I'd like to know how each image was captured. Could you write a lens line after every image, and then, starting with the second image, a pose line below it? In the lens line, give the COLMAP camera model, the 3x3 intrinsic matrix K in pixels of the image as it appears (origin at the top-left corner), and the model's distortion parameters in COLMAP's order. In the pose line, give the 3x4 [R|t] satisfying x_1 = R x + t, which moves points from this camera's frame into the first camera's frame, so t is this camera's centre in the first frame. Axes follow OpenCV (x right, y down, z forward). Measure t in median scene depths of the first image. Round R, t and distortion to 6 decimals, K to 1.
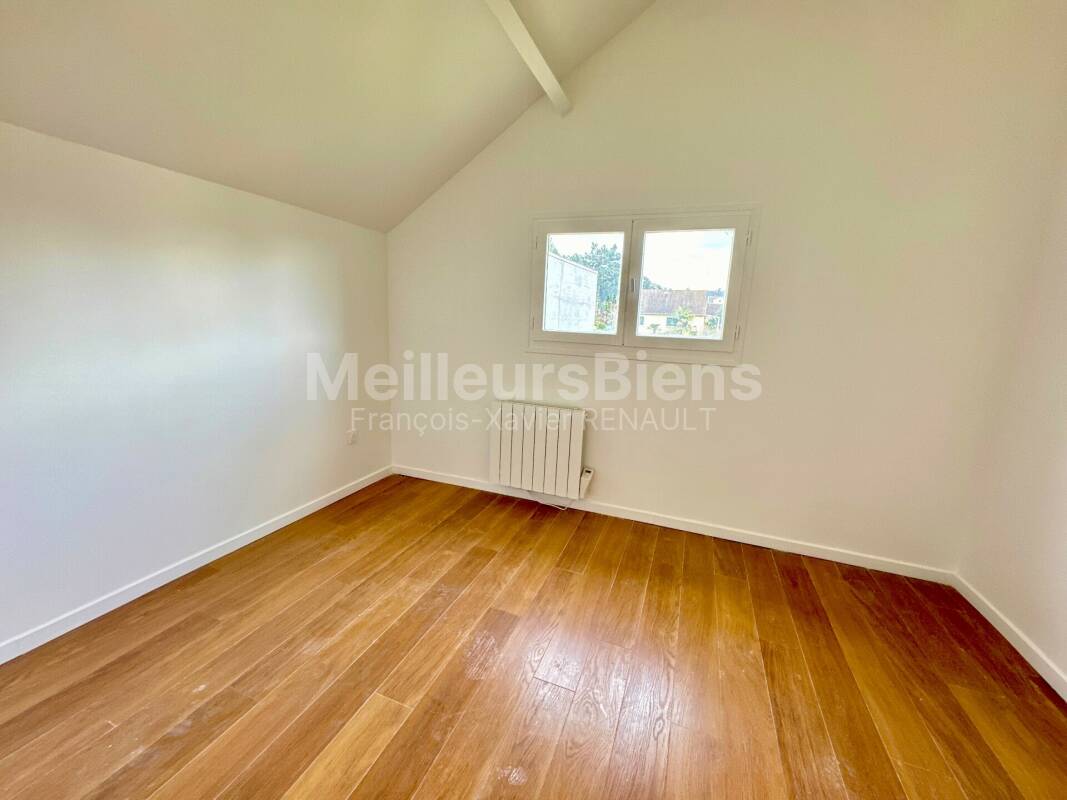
lens RADIAL K [[425.3, 0, 532.9], [0, 425.3, 397.7], [0, 0, 1]] dist [-0.002679, 0.001196]
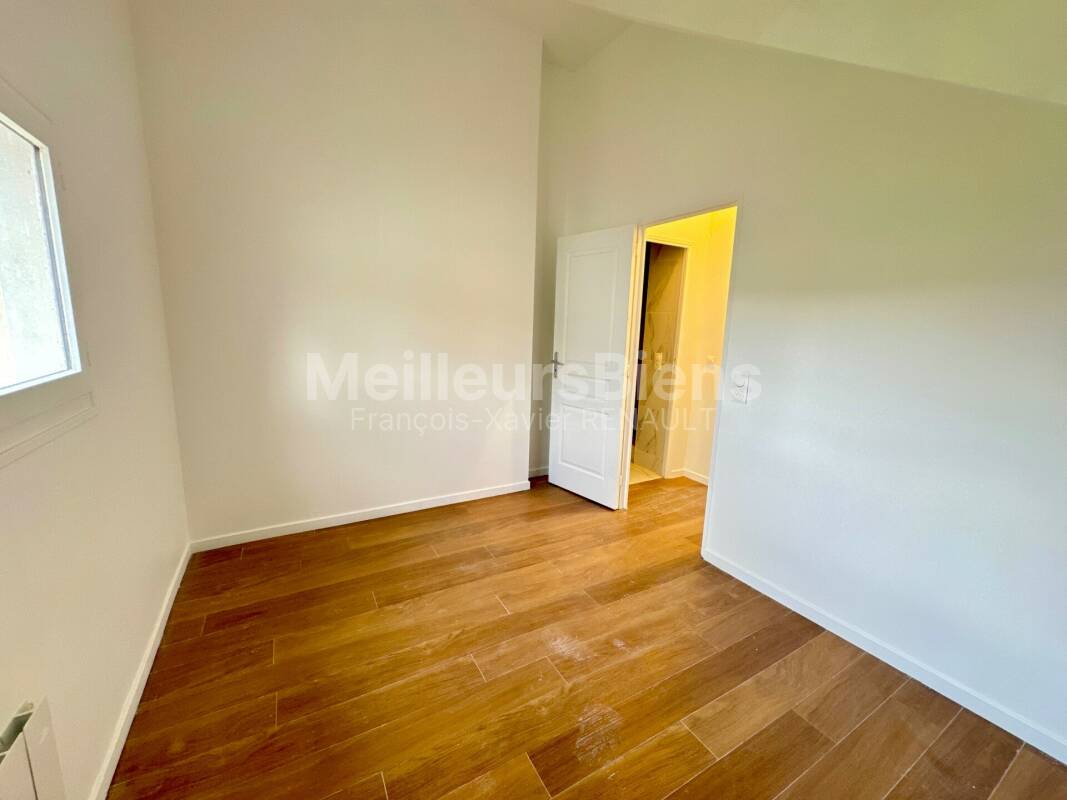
lens RADIAL K [[425.3, 0, 531.7], [0, 425.3, 400.7], [0, 0, 1]] dist [-0.002679, 0.001196]
pose [[-0.777304, -0.175855, 0.604048, -0.396732], [0.048237, 0.940654, 0.335922, -0.339000], [-0.627274, 0.290251, -0.722691, 1.420118]]
